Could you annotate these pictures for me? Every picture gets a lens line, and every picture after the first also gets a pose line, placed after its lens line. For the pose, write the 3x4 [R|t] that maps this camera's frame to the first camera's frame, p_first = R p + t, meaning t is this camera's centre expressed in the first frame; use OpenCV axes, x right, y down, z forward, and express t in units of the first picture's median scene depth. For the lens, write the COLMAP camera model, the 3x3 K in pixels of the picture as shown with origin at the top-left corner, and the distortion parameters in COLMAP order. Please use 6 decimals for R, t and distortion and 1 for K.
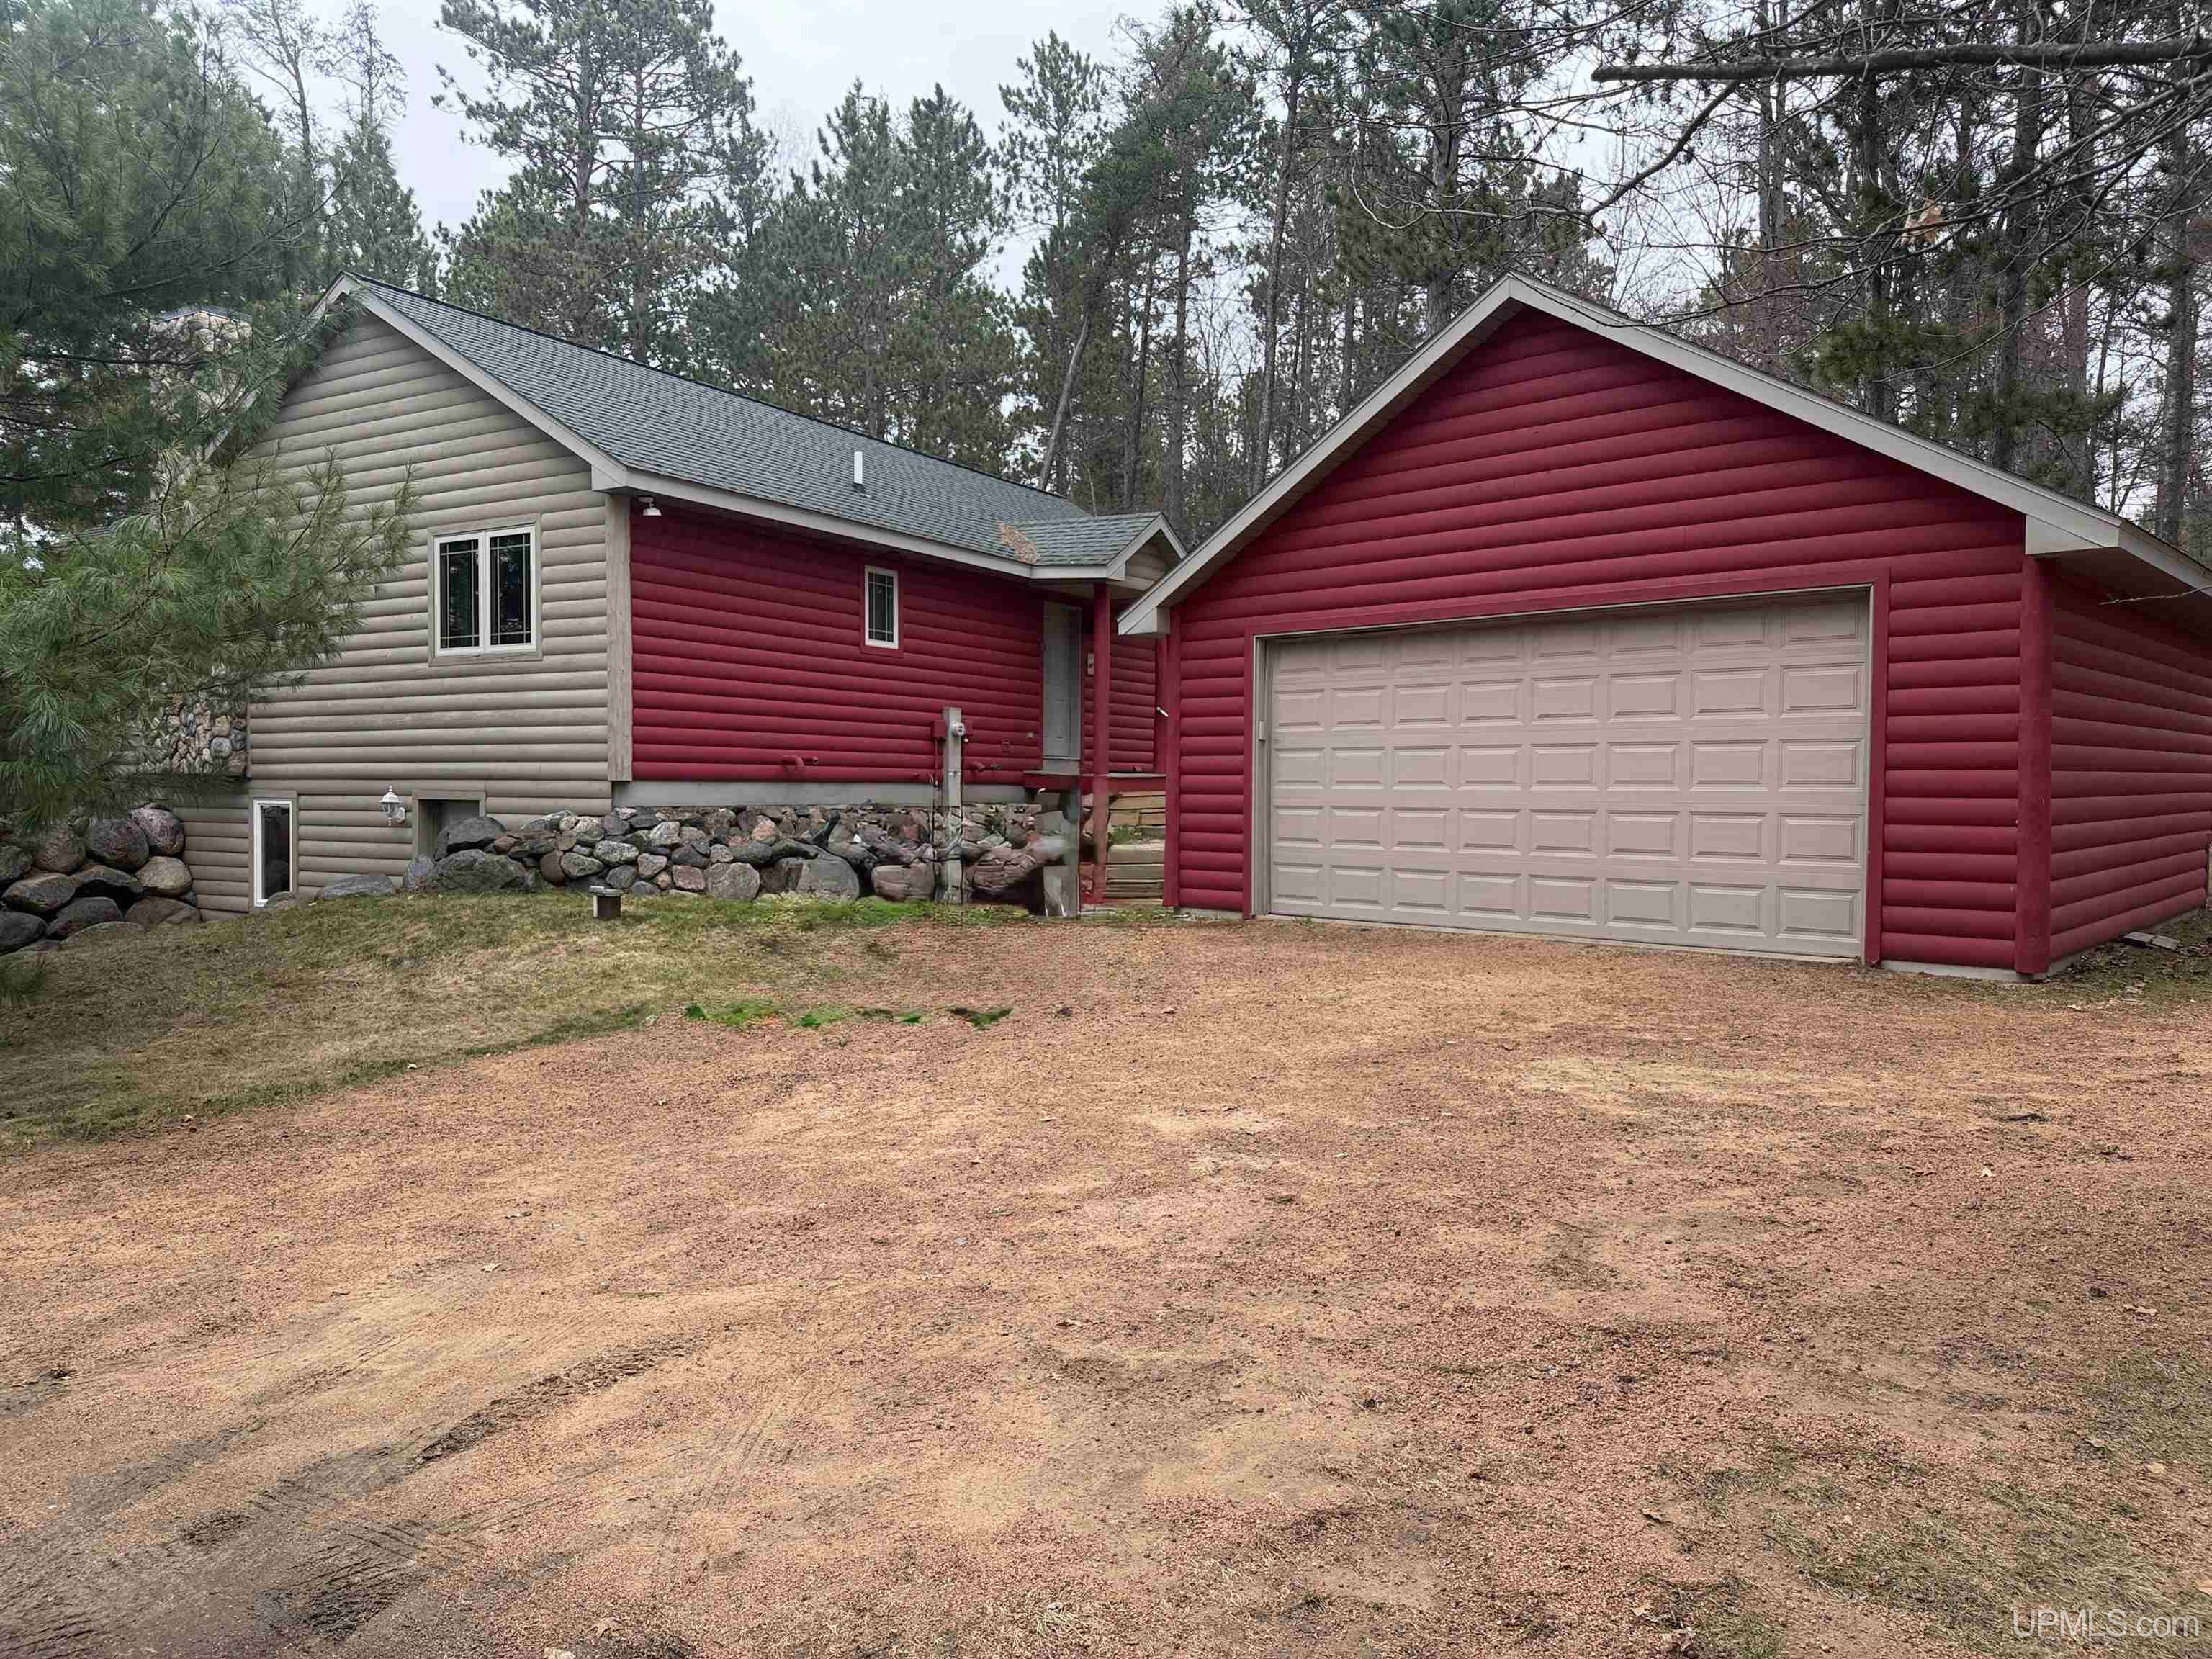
lens RADIAL K [[1557.1, 0, 1110.1], [0, 1557.1, 838.8], [0, 0, 1]] dist [0.053746, -0.097076]
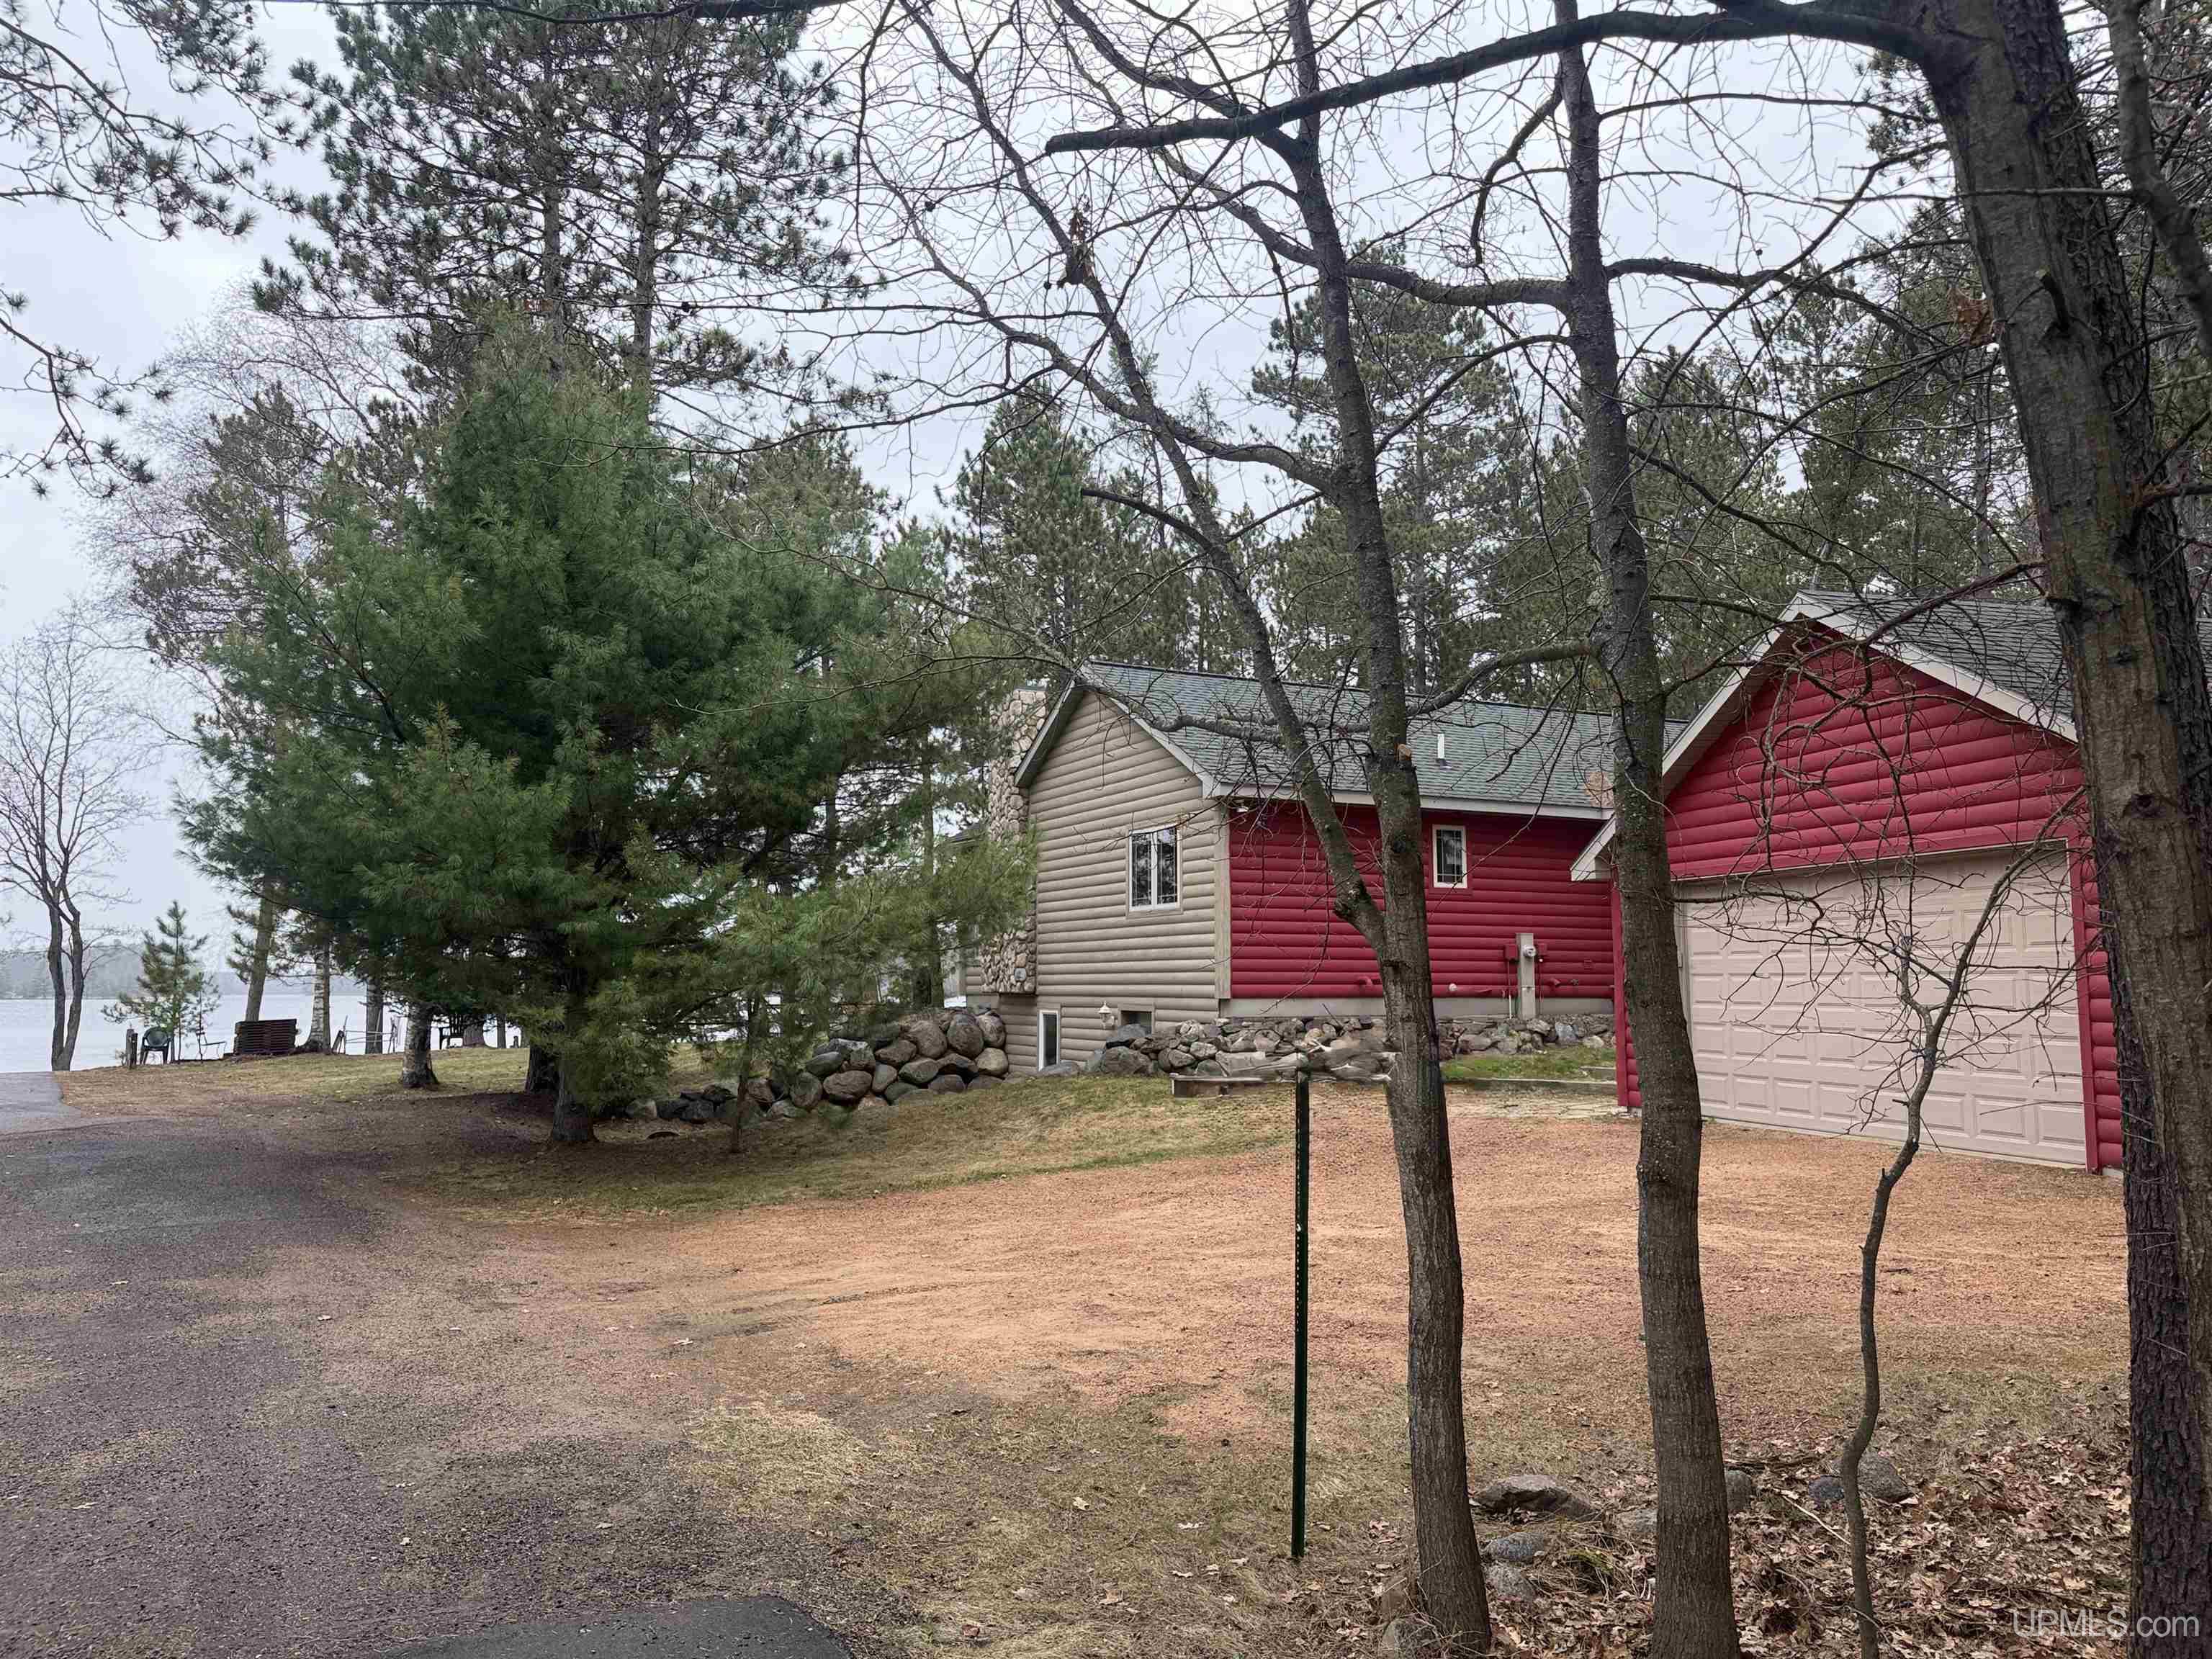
lens RADIAL K [[1546.5, 0, 1106.0], [0, 1546.5, 829.5], [0, 0, 1]] dist [0.068662, -0.075861]
pose [[0.844998, -0.060481, -0.531339, 0.309951], [-0.010315, 0.991556, -0.129271, -0.006049], [0.534671, 0.114714, 0.837238, -0.215935]]
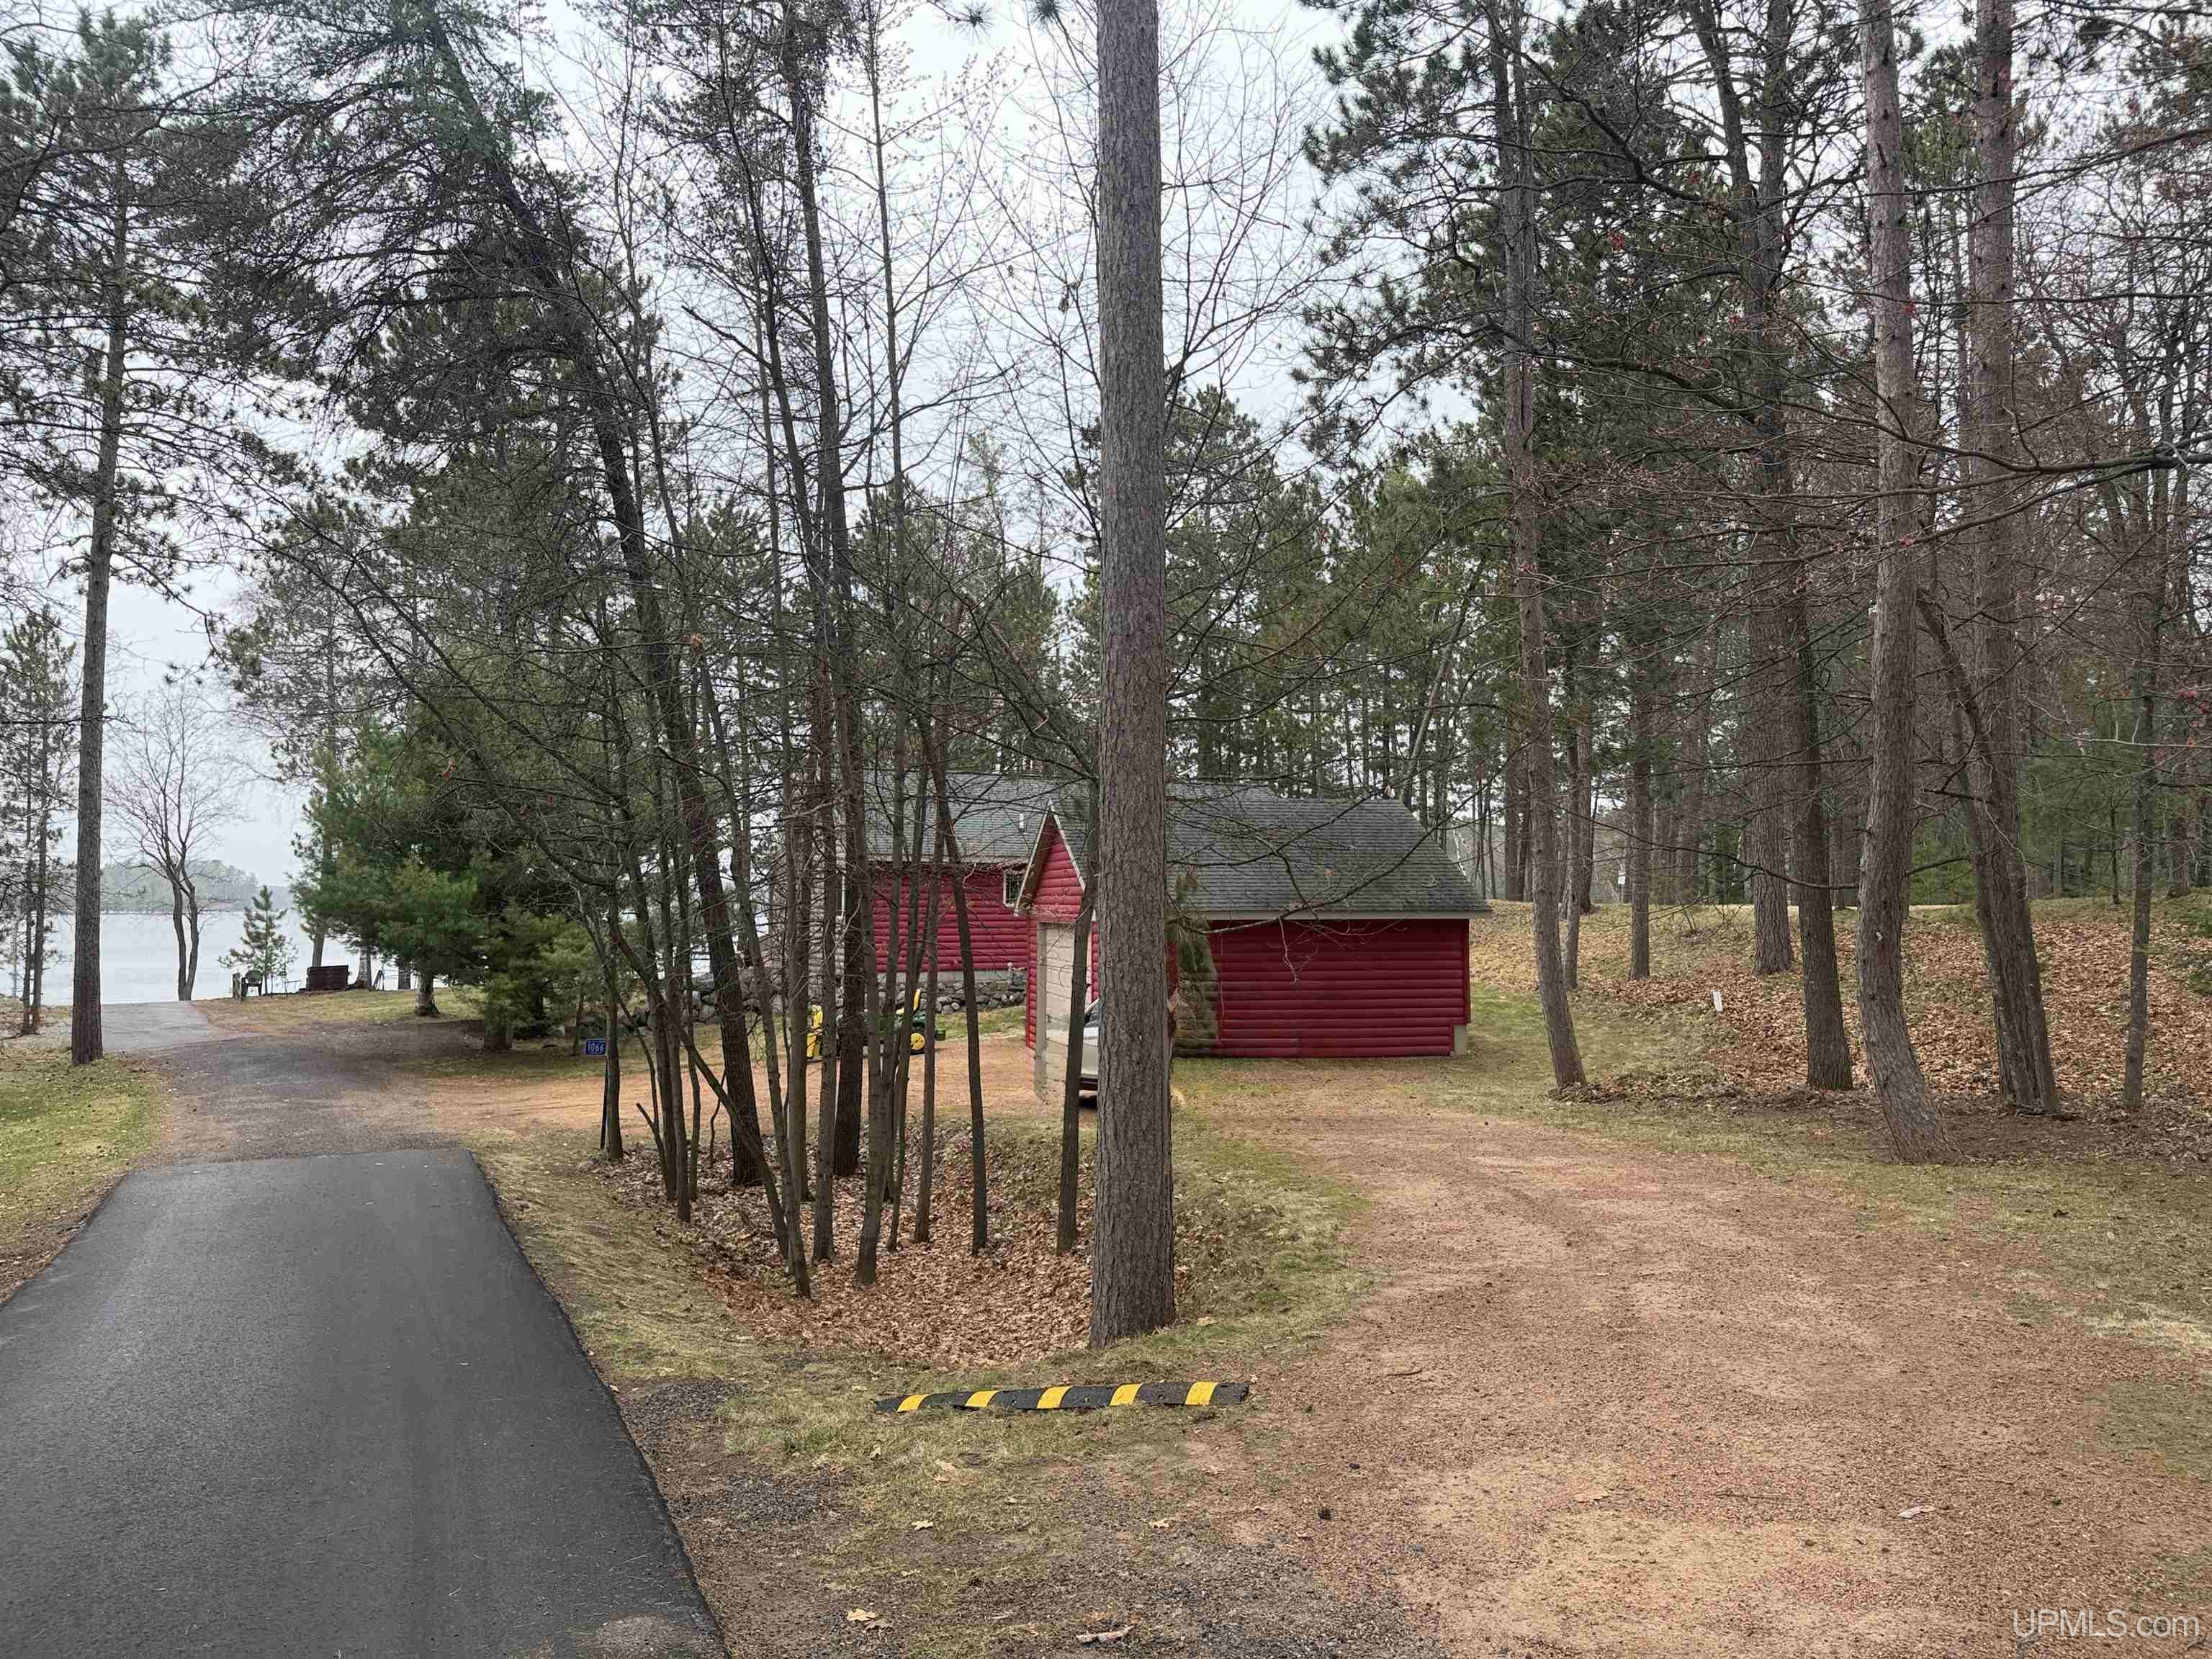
lens RADIAL K [[1546.5, 0, 1106.0], [0, 1546.5, 829.5], [0, 0, 1]] dist [0.068662, -0.075861]
pose [[0.832151, -0.028680, -0.553807, 1.248468], [-0.017607, 0.996792, -0.078077, -0.070815], [0.554269, 0.074723, 0.828977, -0.775404]]
